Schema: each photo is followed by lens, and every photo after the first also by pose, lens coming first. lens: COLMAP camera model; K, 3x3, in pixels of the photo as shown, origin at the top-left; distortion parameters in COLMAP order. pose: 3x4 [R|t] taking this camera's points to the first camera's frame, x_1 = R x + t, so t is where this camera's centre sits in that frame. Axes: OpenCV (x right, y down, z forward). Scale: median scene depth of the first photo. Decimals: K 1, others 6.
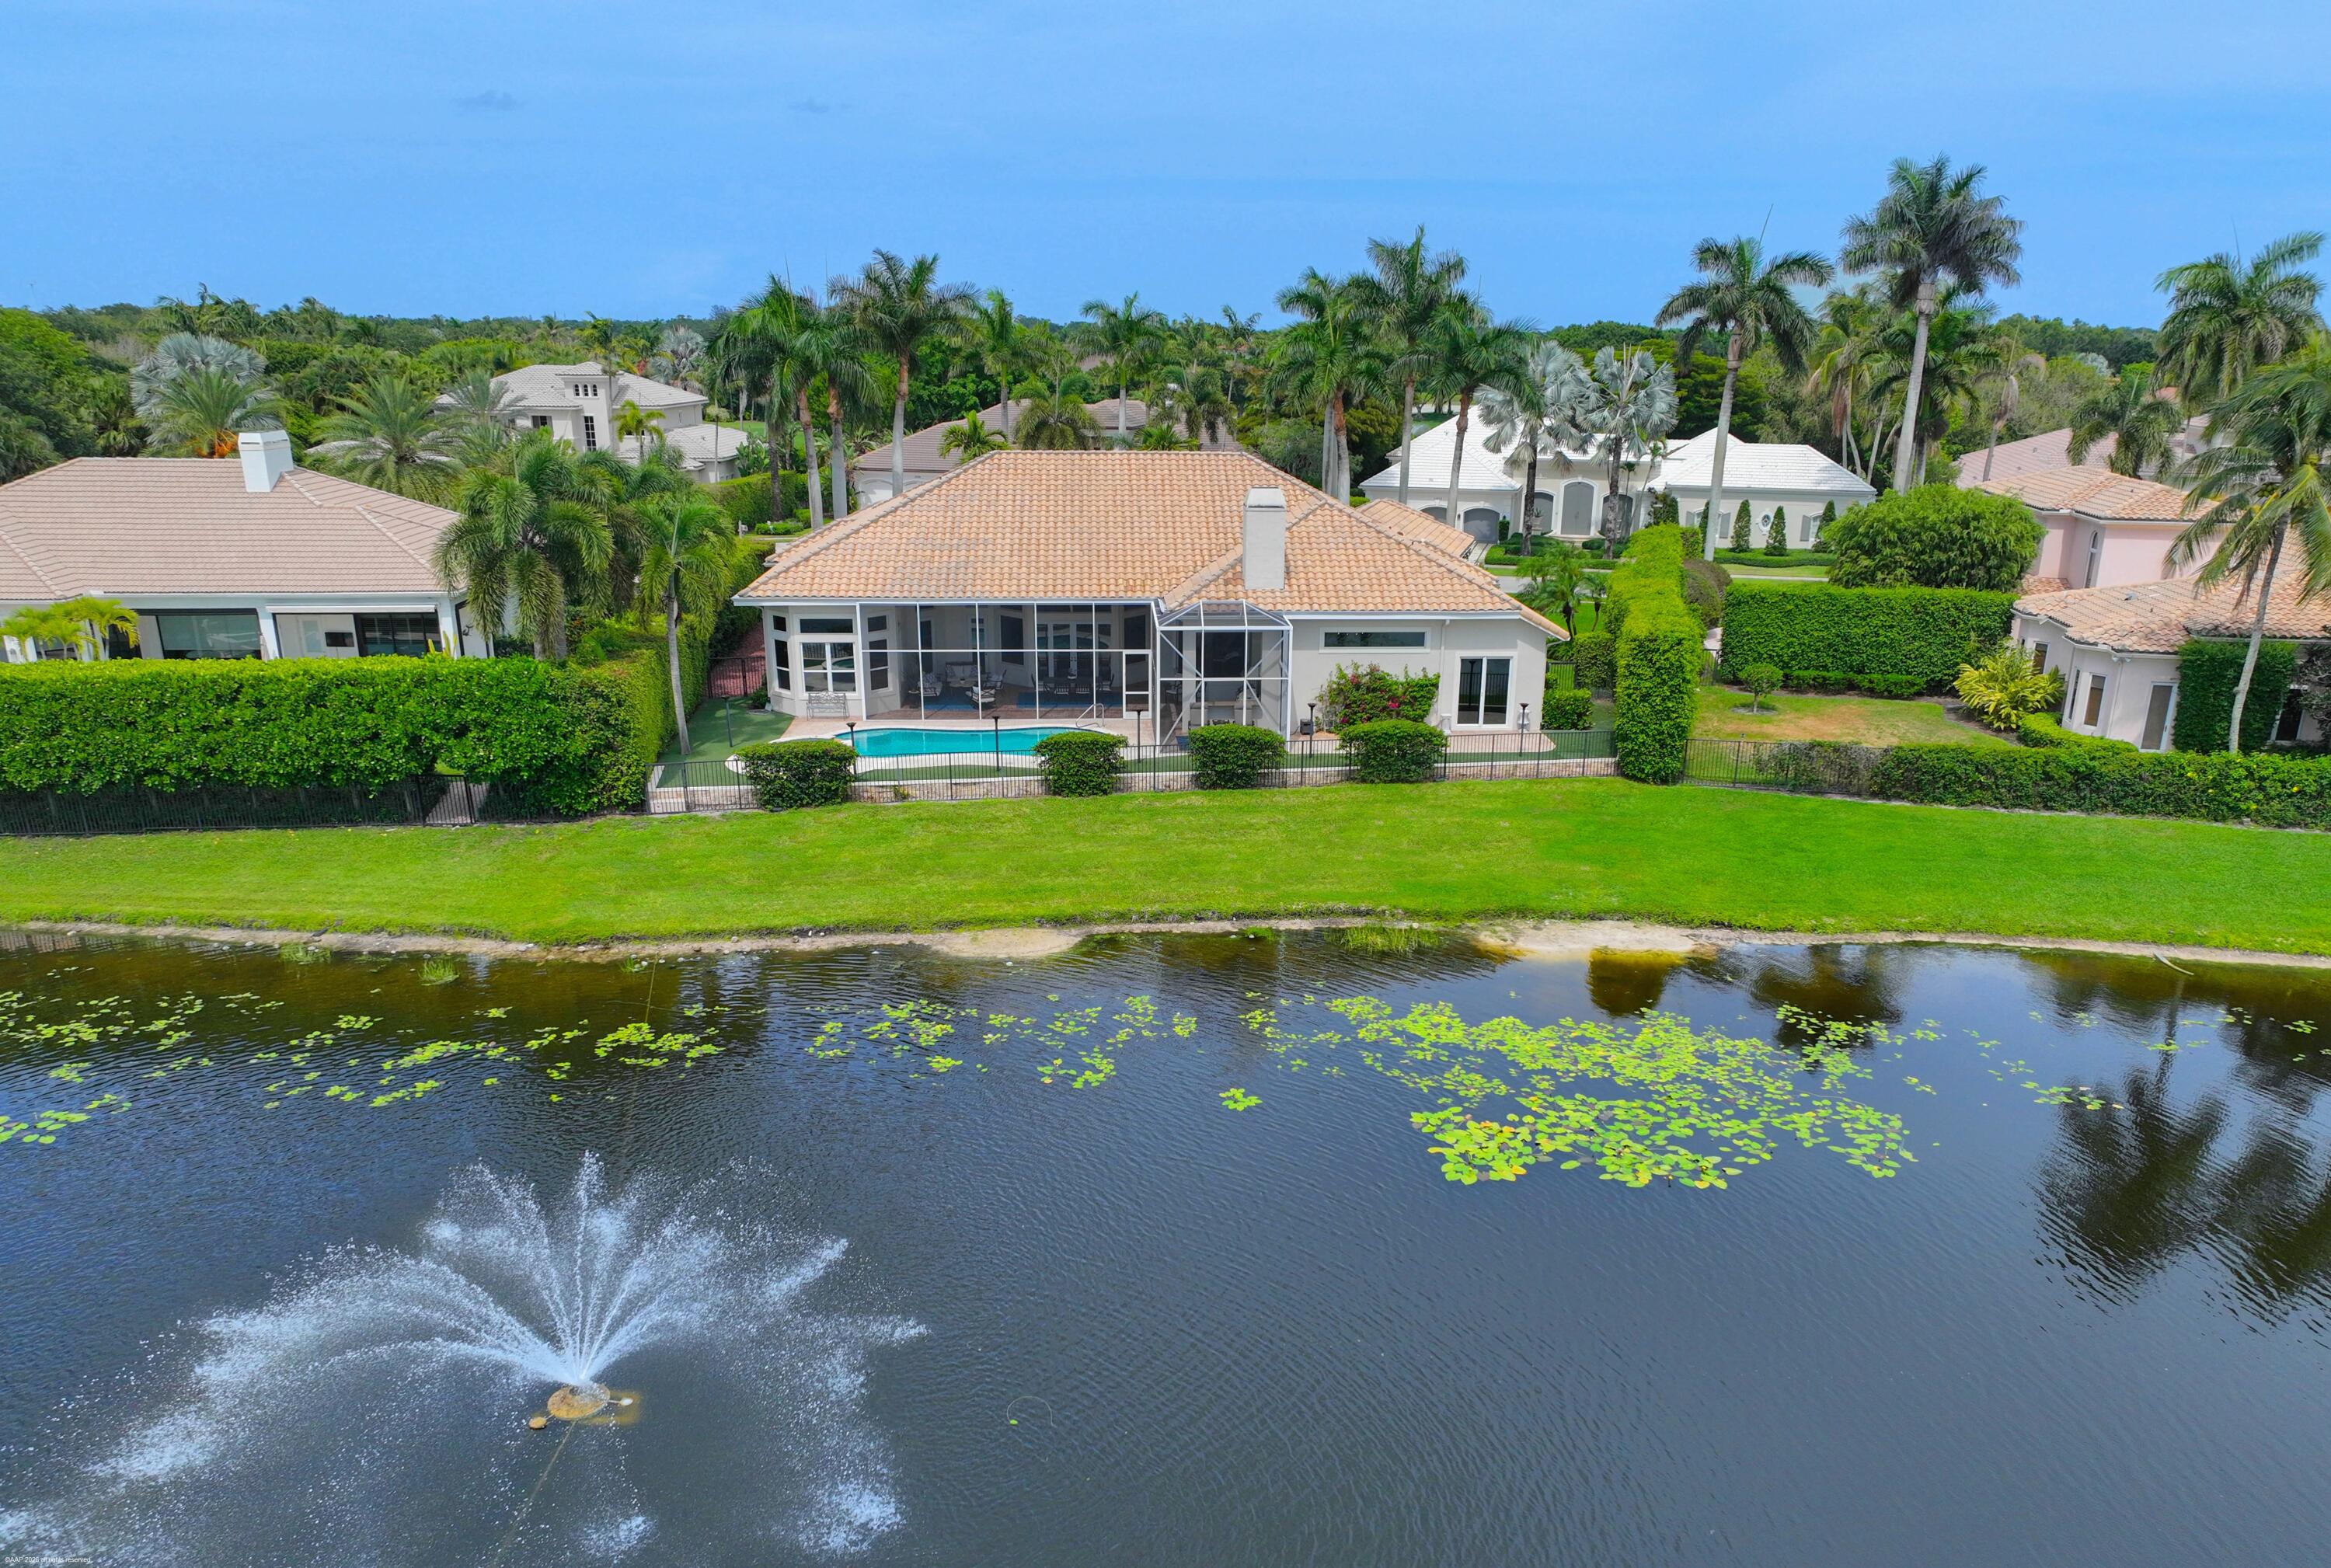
lens RADIAL K [[1700.6, 0, 1192.9], [0, 1700.6, 898.1], [0, 0, 1]] dist [-0.003317, 0.015966]
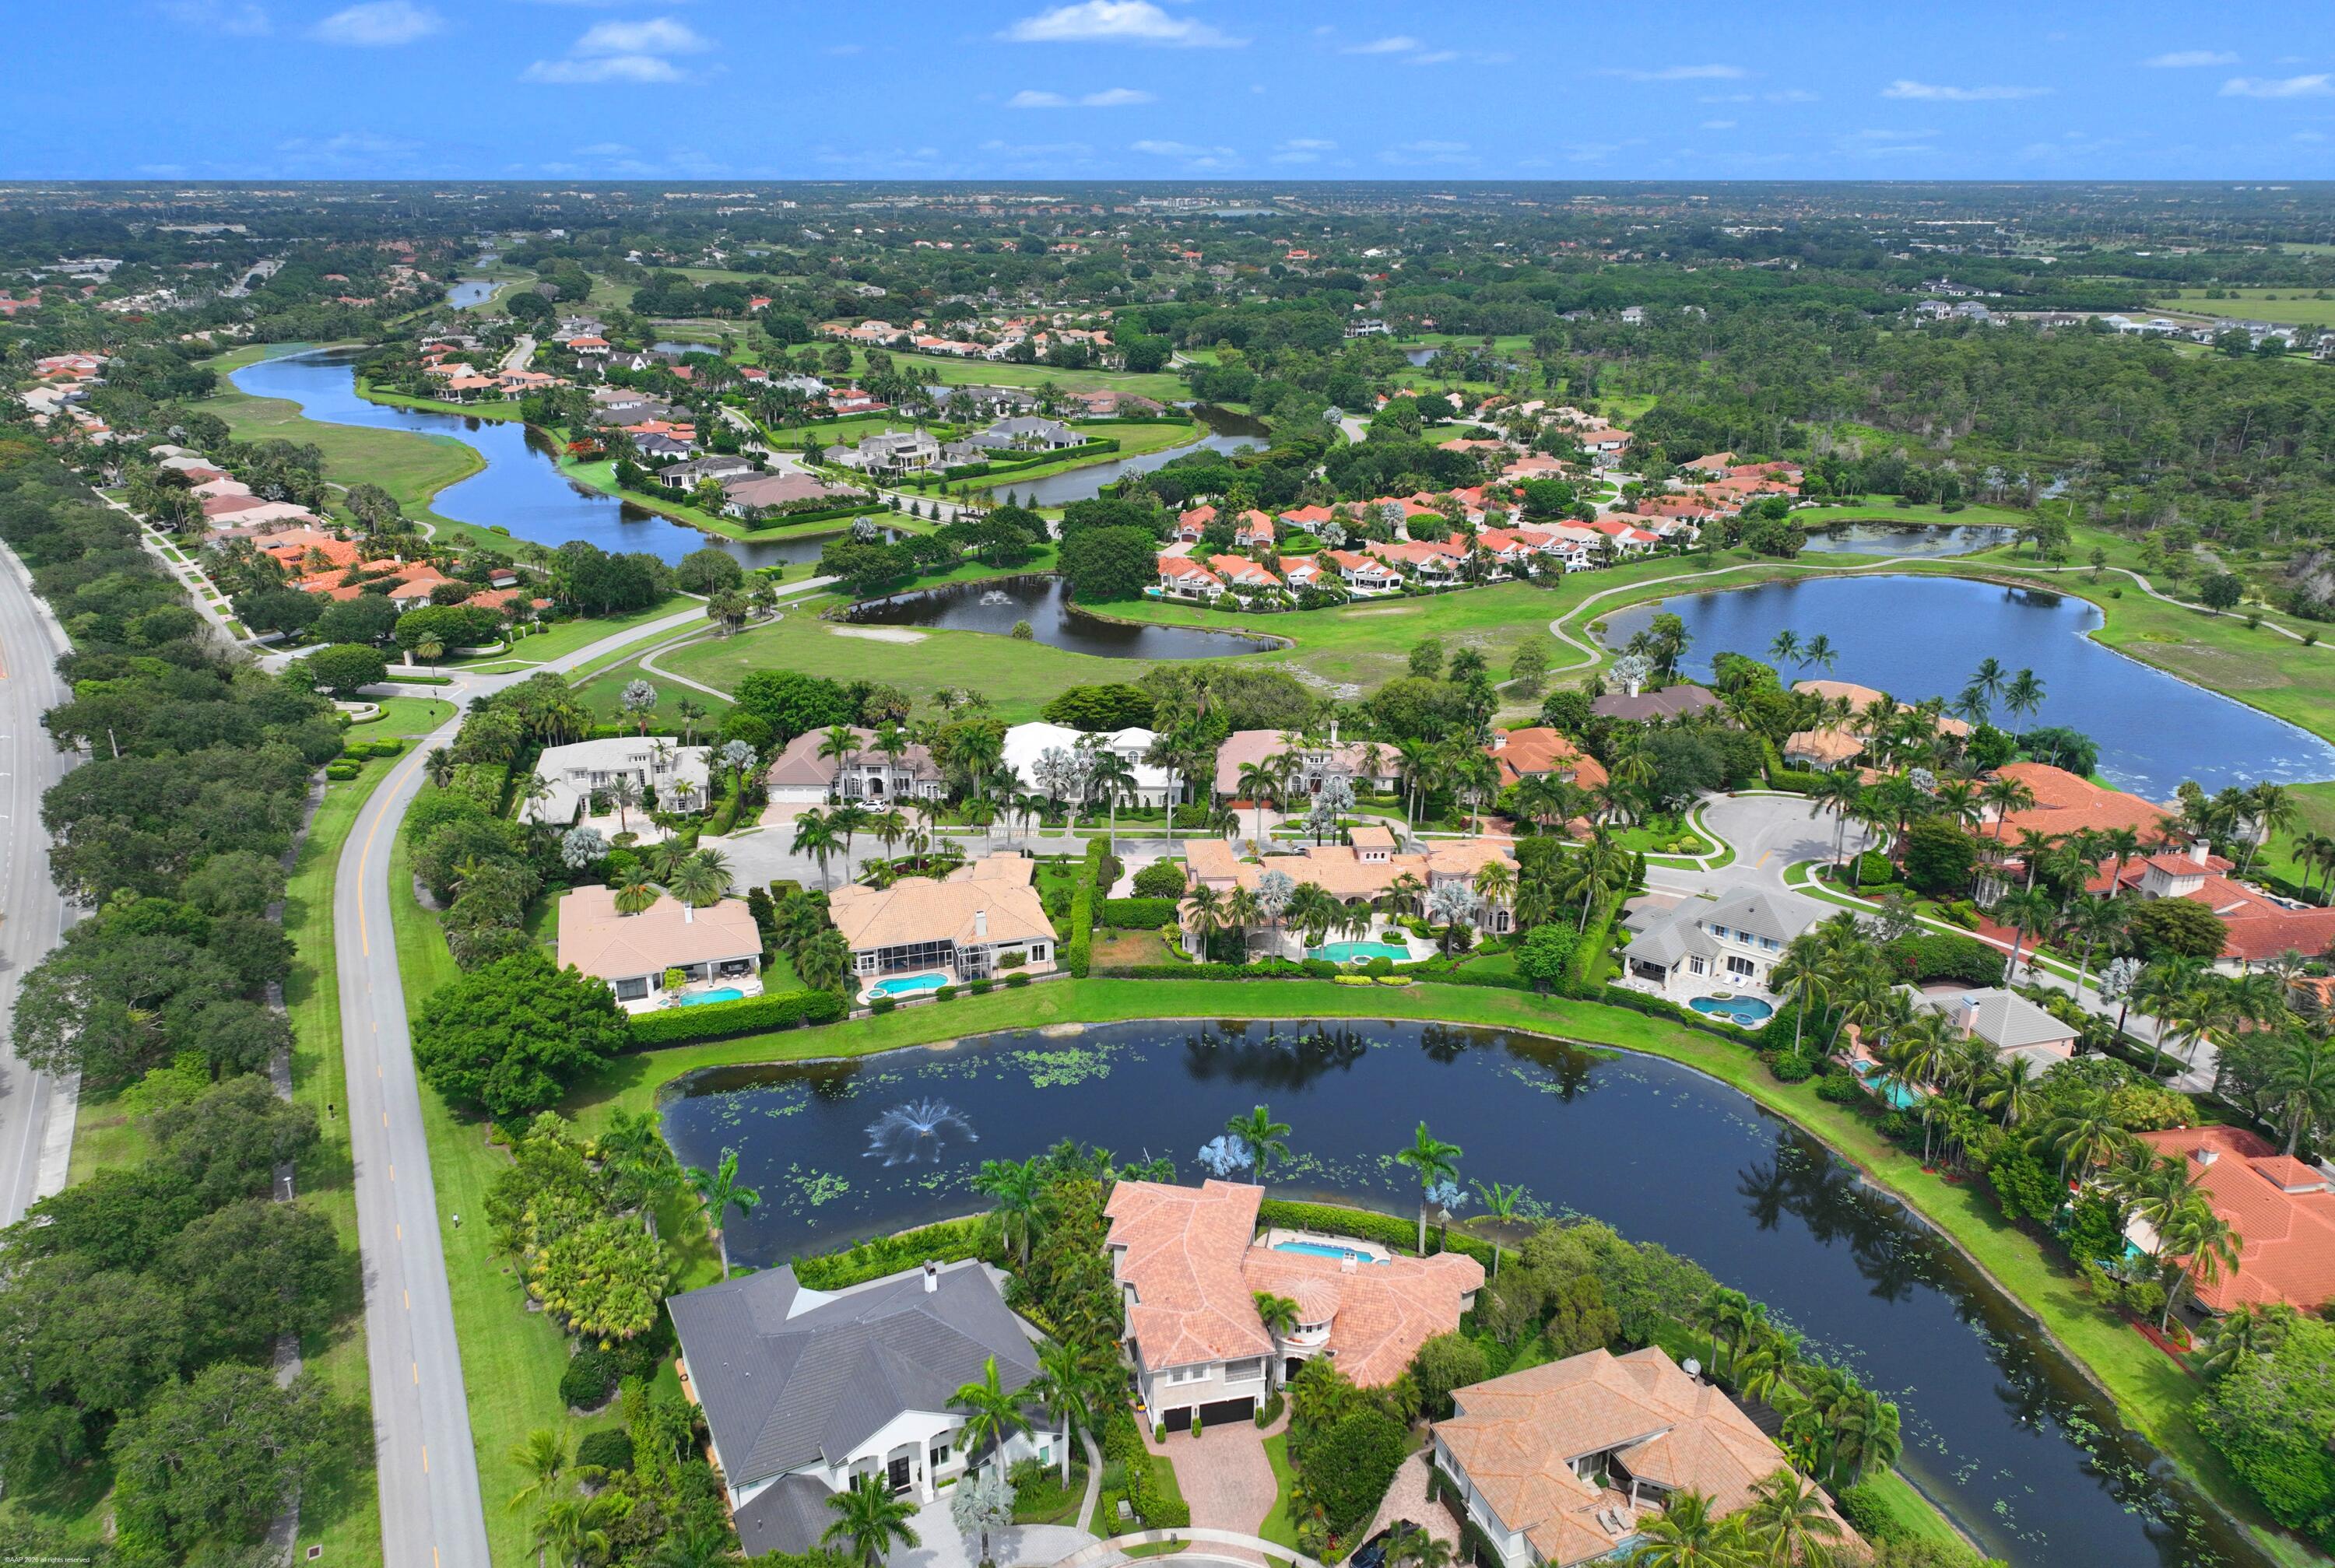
lens RADIAL K [[1703.3, 0, 1172.4], [0, 1703.3, 781.7], [0, 0, 1]] dist [-0.003317, 0.015966]
pose [[0.972319, -0.086540, 0.217041, -0.420467], [0.079141, 0.995954, 0.042572, -0.794825], [-0.219847, -0.024217, 0.975234, -3.495877]]
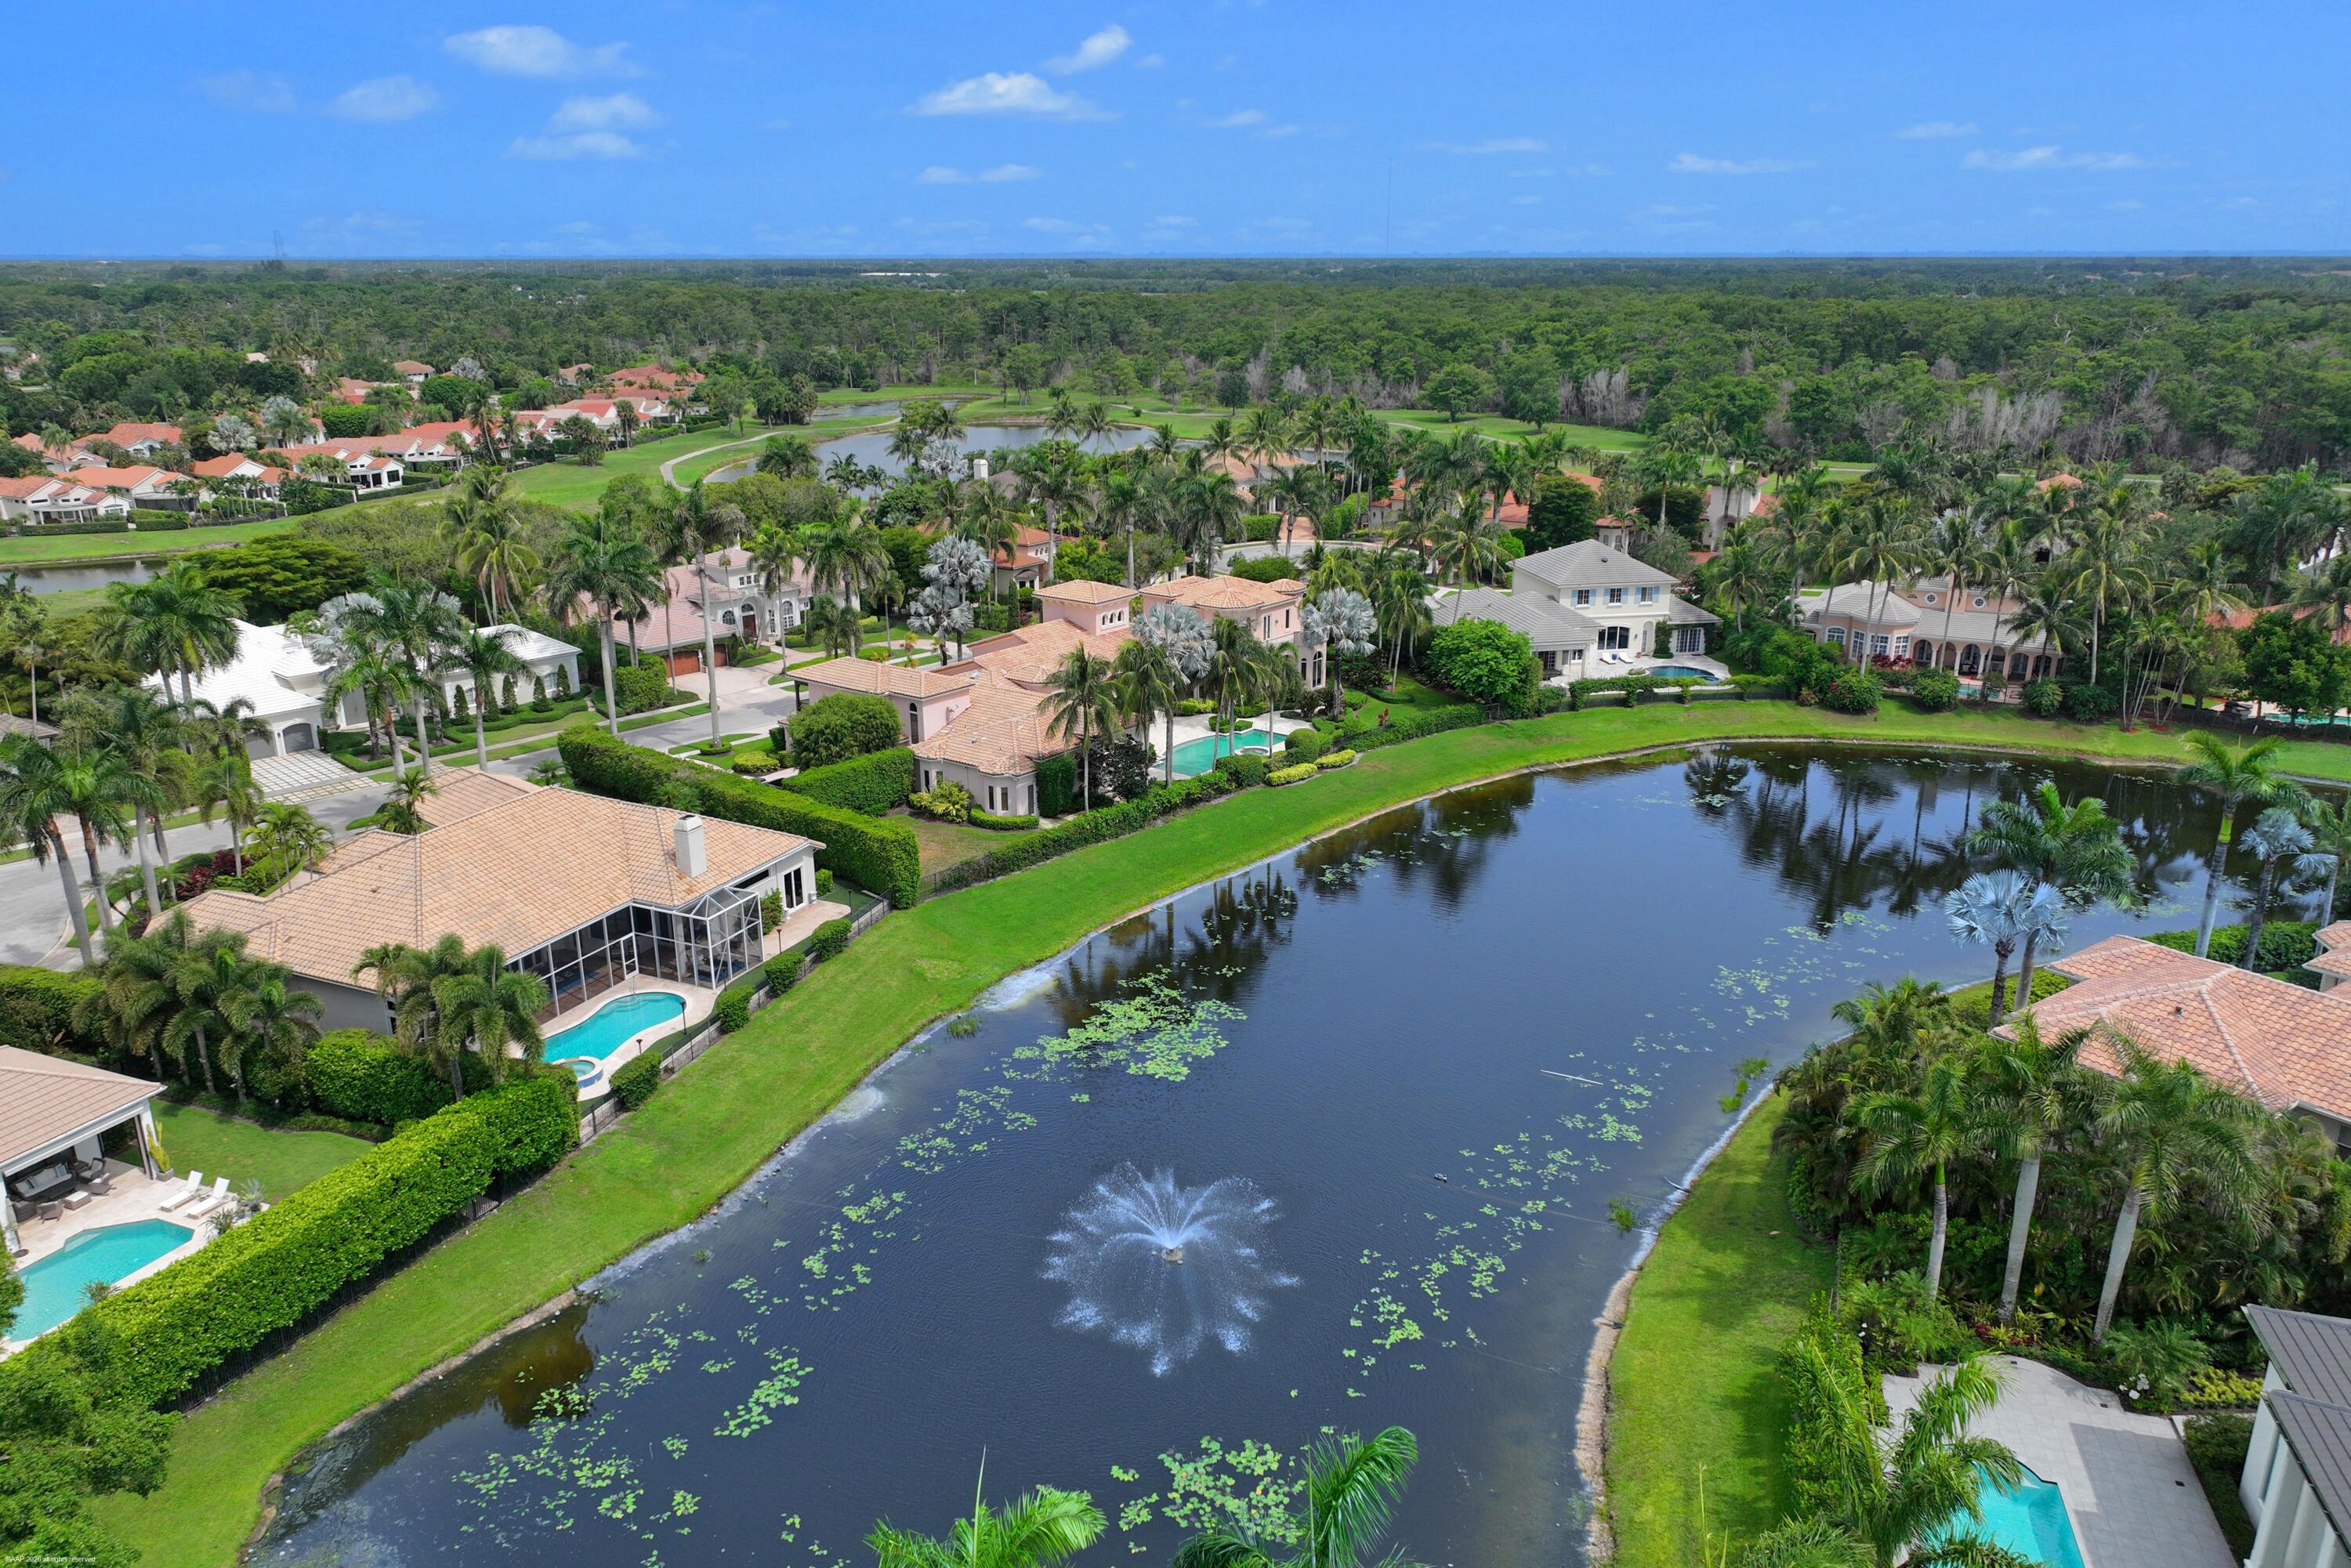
lens RADIAL K [[1731.5, 0, 1173.0], [0, 1731.5, 789.0], [0, 0, 1]] dist [0.001046, 0.001877]
pose [[0.474601, -0.273899, 0.836500, -1.323262], [0.285341, 0.946905, 0.148156, -0.445793], [-0.832667, 0.168373, 0.527557, -0.333792]]
